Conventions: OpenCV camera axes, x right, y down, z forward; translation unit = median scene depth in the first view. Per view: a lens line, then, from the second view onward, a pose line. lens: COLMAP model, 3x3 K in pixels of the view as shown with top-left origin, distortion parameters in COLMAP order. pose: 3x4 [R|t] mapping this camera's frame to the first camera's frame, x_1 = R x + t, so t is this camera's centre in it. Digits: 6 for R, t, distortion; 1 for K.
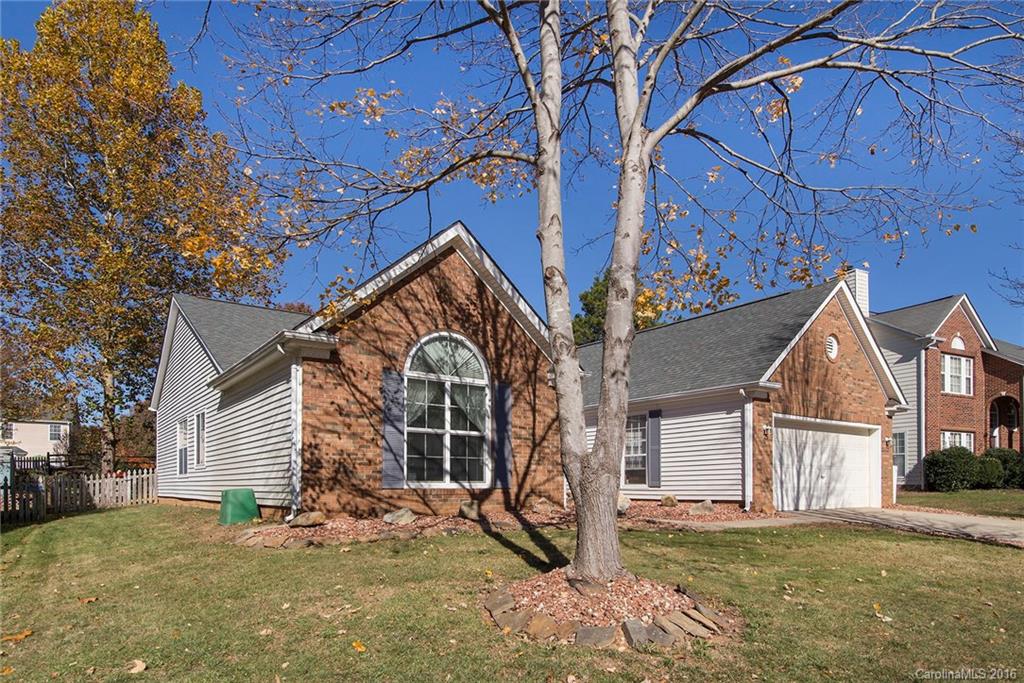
lens RADIAL K [[602.0, 0, 511.9], [0, 602.0, 244.4], [0, 0, 1]] dist [0.002716, 0.000397]
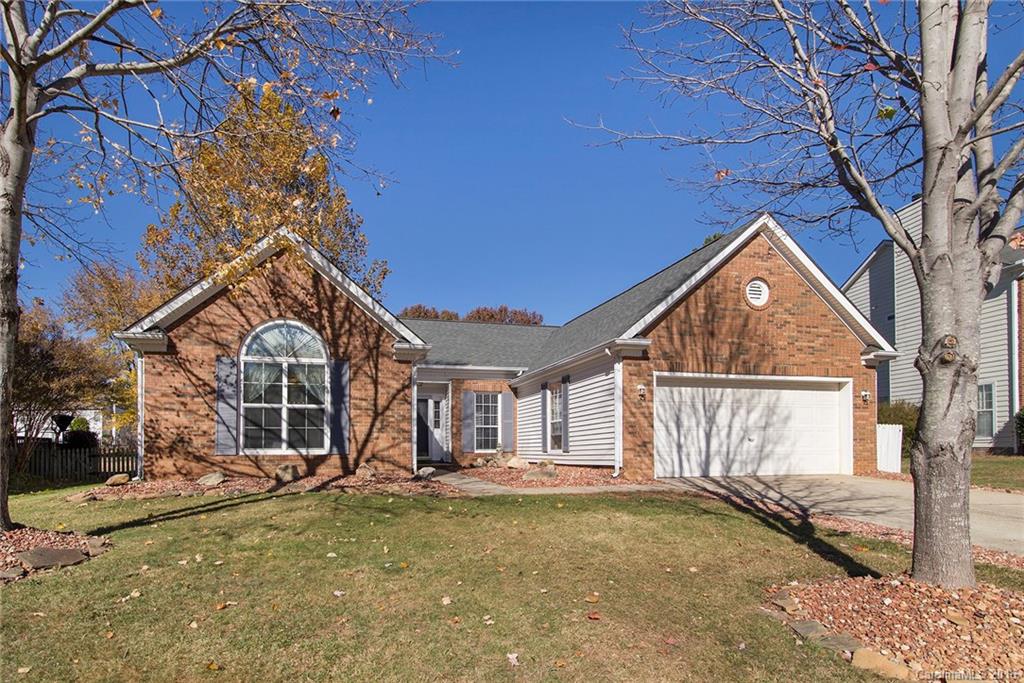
lens RADIAL K [[528.0, 0, 530.4], [0, 528.0, 254.8], [0, 0, 1]] dist [0.002800, 0.000411]
pose [[0.922027, -0.140658, -0.360668, 0.688929], [0.149494, 0.988757, -0.003438, 0.093857], [0.357096, -0.050748, 0.932688, 0.226673]]
